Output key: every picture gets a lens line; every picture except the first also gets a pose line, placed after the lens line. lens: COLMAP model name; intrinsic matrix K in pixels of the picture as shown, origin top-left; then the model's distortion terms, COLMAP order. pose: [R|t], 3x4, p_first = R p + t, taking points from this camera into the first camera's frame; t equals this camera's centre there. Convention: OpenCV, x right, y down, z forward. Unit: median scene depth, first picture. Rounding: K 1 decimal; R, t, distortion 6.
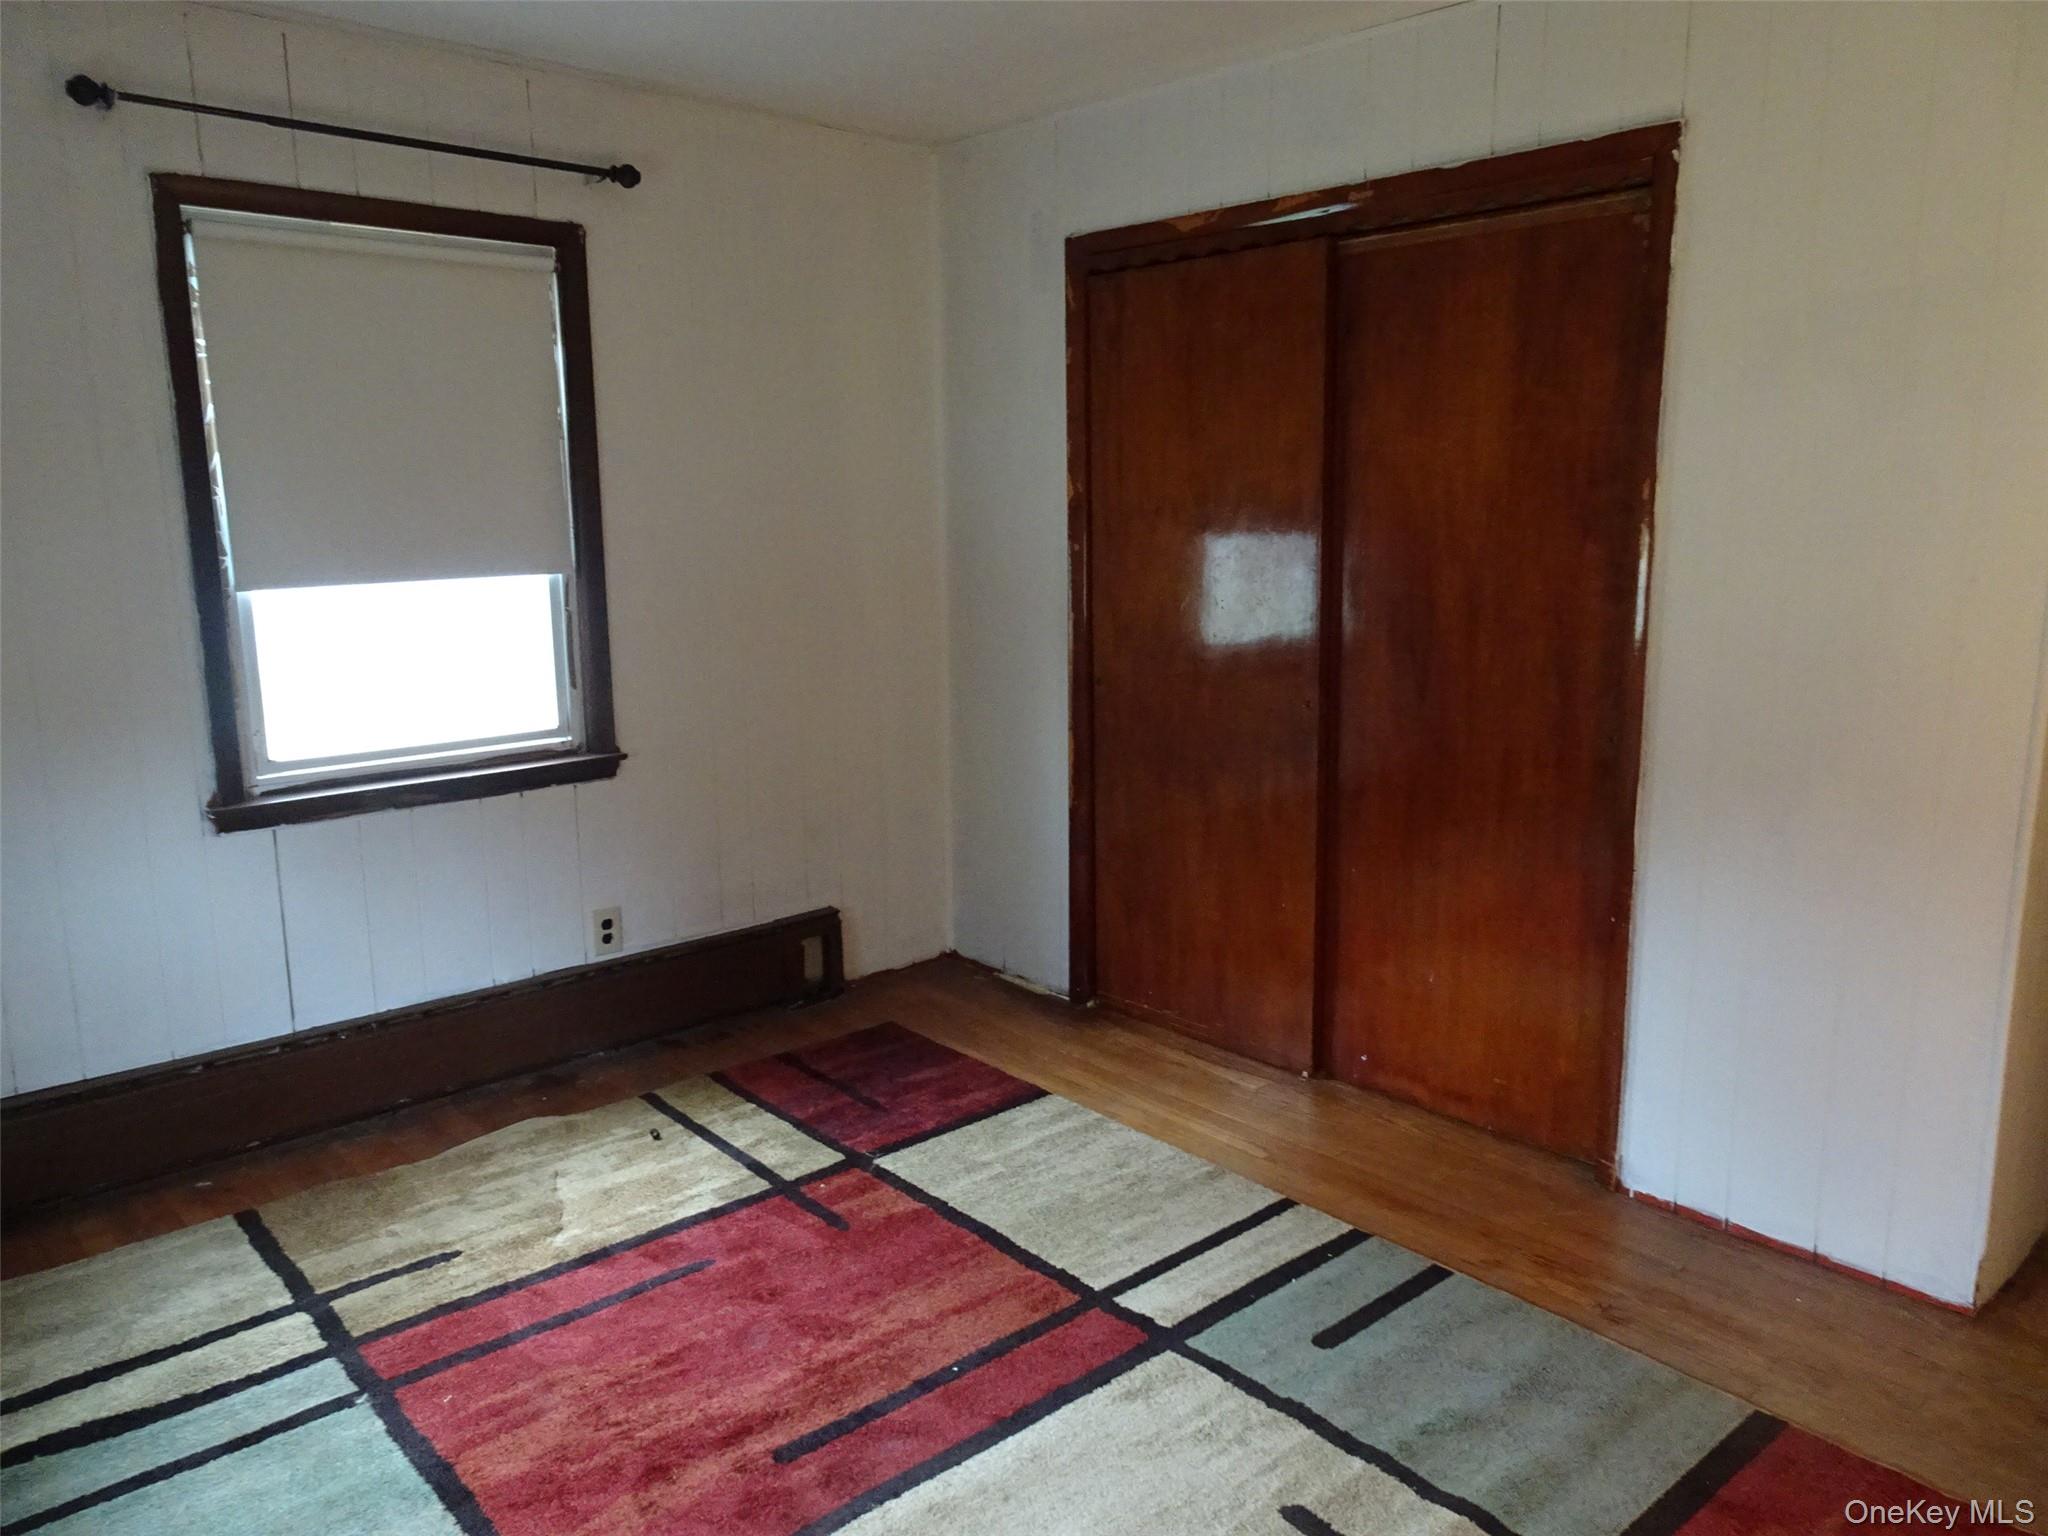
lens RADIAL K [[1457.1, 0, 1021.4], [0, 1457.1, 765.3], [0, 0, 1]] dist [0.006227, 0.008388]
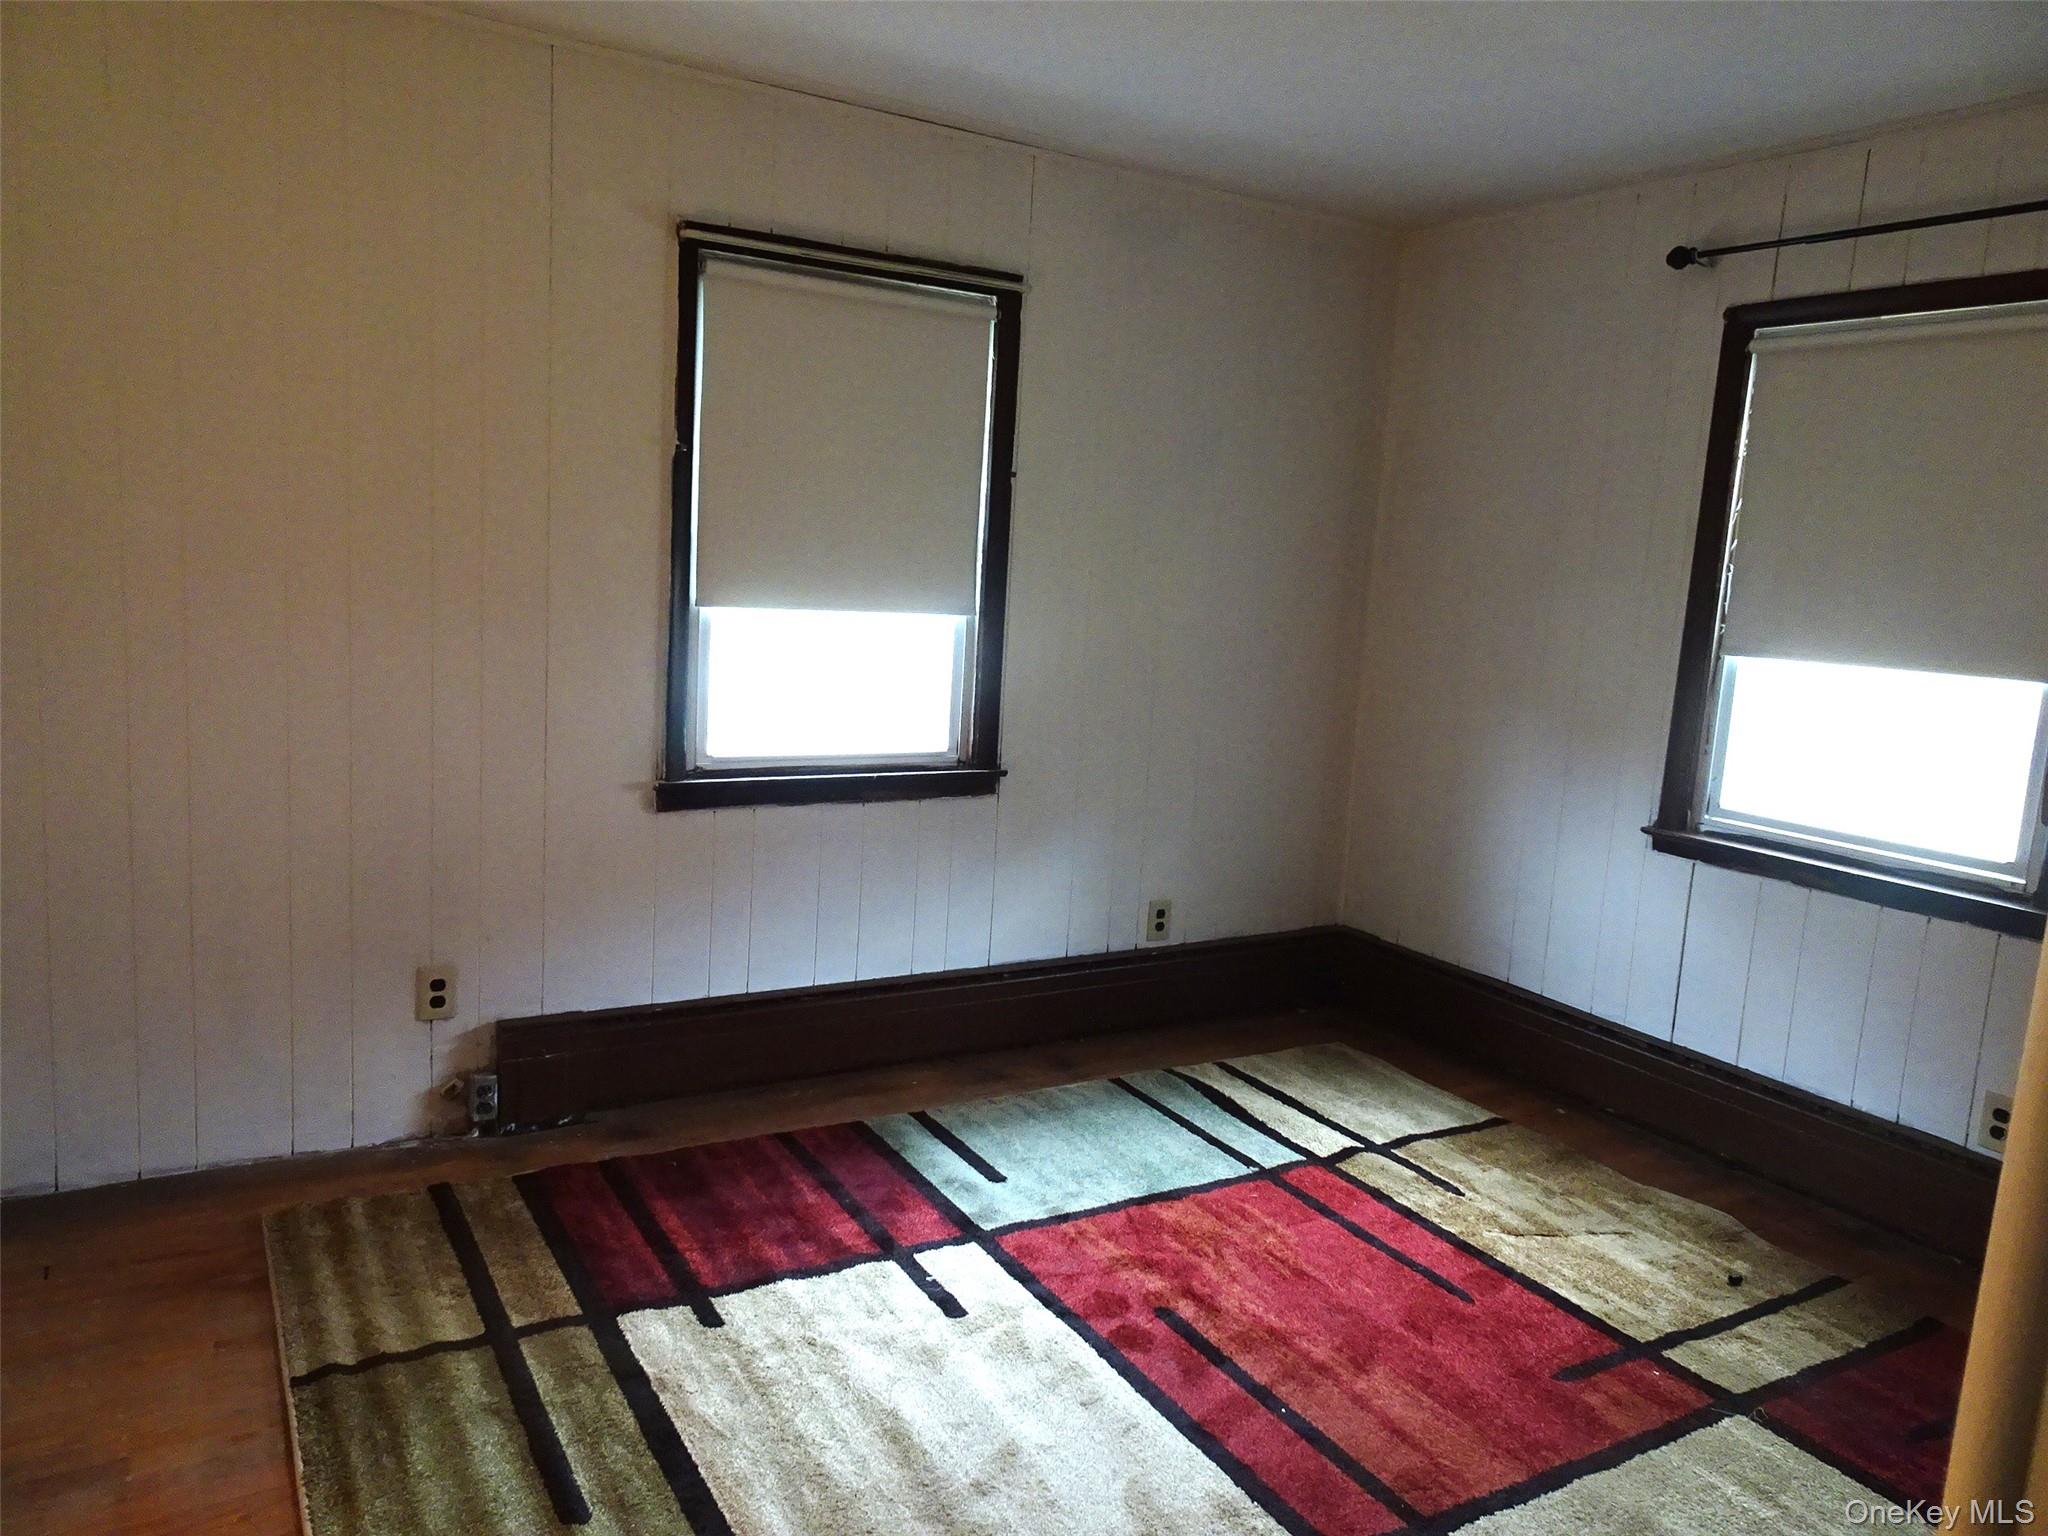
lens RADIAL K [[1457.1, 0, 1021.4], [0, 1457.1, 765.3], [0, 0, 1]] dist [0.006227, 0.008388]
pose [[-0.182315, 0.147660, -0.972089, 0.731441], [-0.236276, 0.953110, 0.189091, -0.128856], [0.954429, 0.264155, -0.138877, 0.688487]]
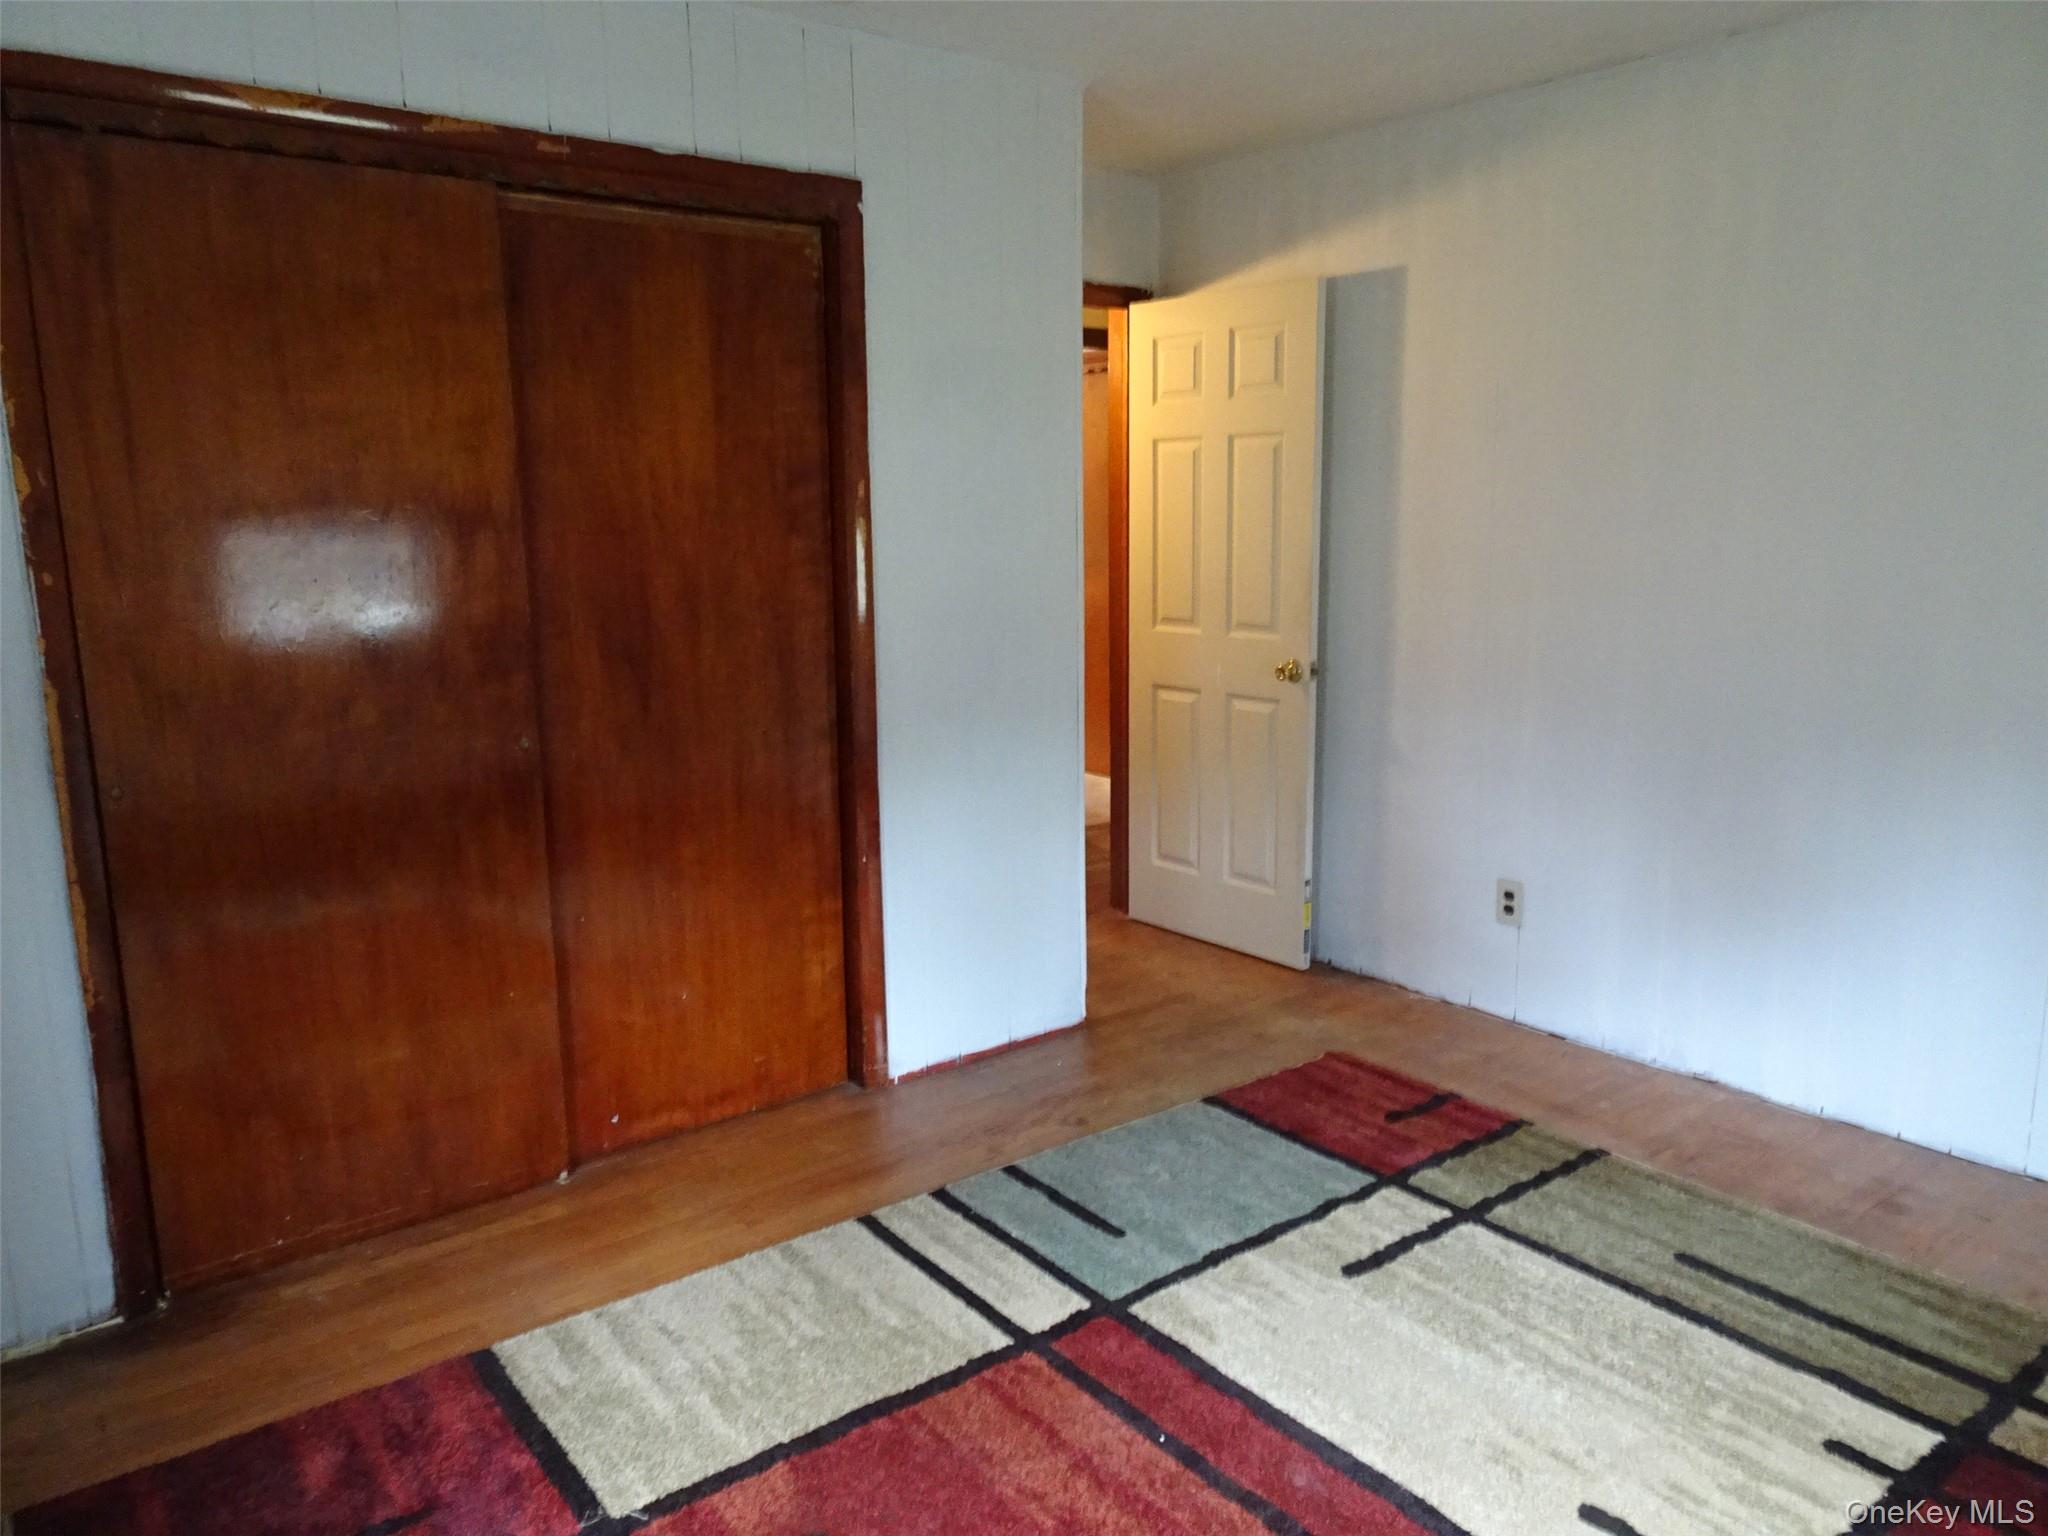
lens RADIAL K [[1457.1, 0, 1021.4], [0, 1457.1, 765.3], [0, 0, 1]] dist [0.006227, 0.008388]
pose [[0.067522, -0.173313, 0.982549, -0.706605], [0.189551, 0.969089, 0.157913, -0.125464], [-0.979546, 0.175581, 0.098286, 0.745615]]
